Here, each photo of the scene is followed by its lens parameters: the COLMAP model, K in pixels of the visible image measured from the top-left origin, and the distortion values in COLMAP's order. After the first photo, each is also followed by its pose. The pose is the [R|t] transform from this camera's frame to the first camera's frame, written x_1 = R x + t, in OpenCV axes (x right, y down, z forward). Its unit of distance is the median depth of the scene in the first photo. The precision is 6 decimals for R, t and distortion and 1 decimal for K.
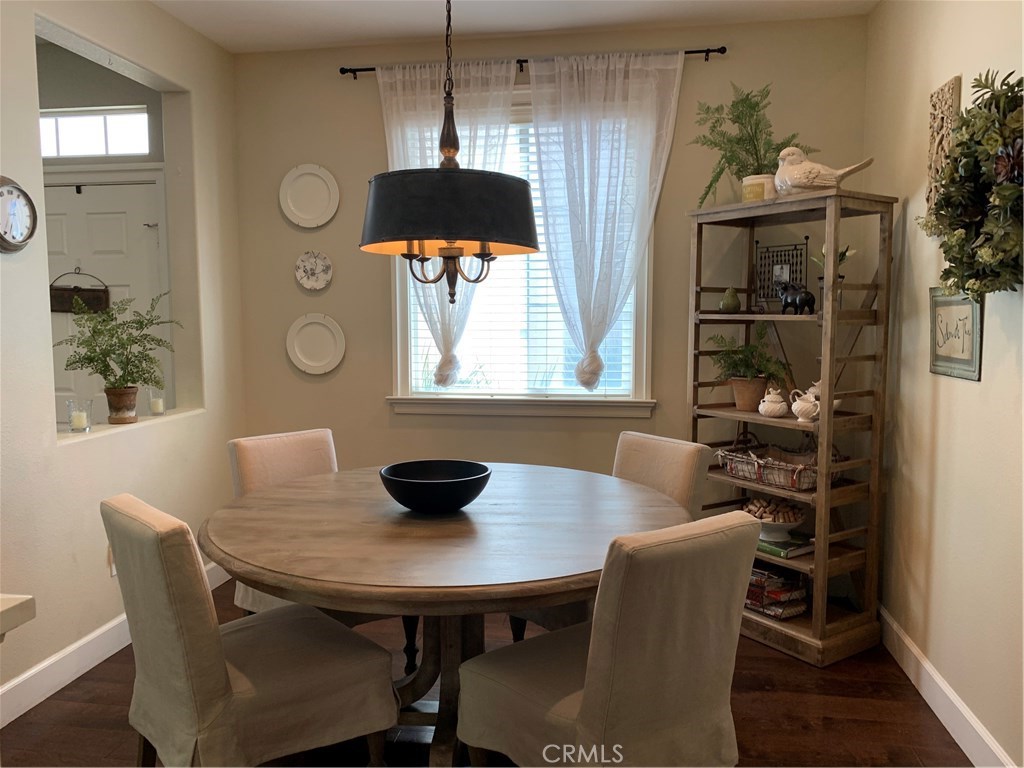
lens RADIAL K [[770.8, 0, 512.0], [0, 770.8, 384.0], [0, 0, 1]] dist [0.001555, -0.000910]
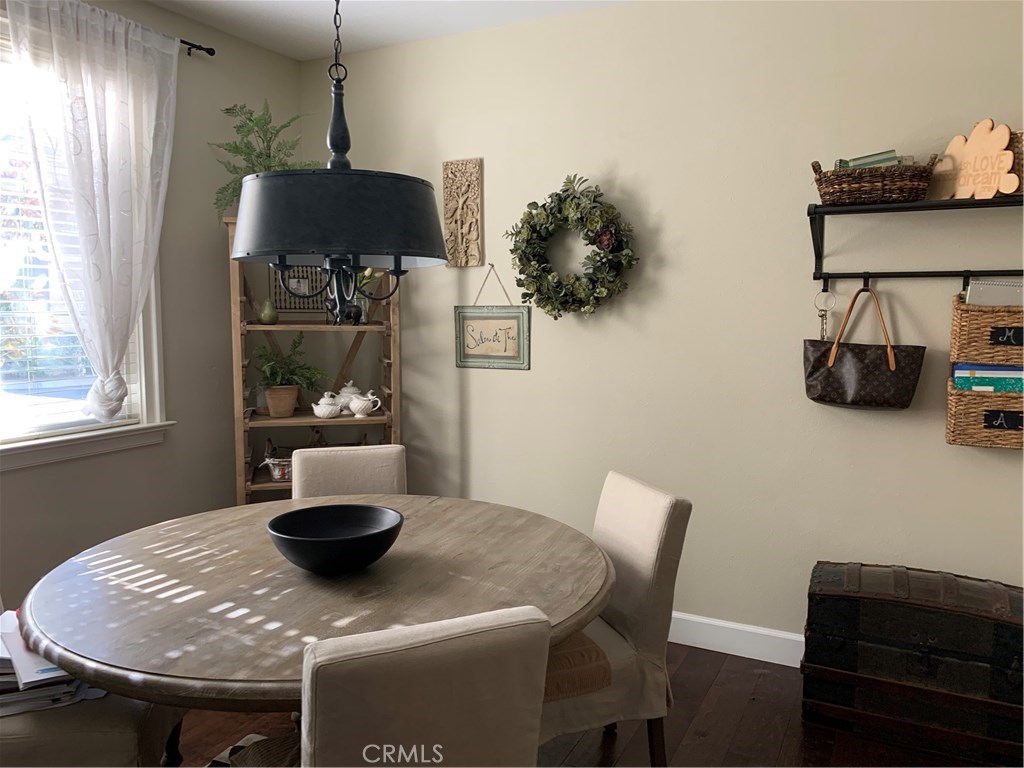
lens RADIAL K [[794.9, 0, 512.3], [0, 794.9, 406.7], [0, 0, 1]] dist [0.000461, -0.002647]
pose [[0.326361, -0.108934, 0.938947, -0.729050], [0.080319, 0.992941, 0.087280, -0.057842], [-0.941827, 0.046931, 0.332806, 0.410977]]
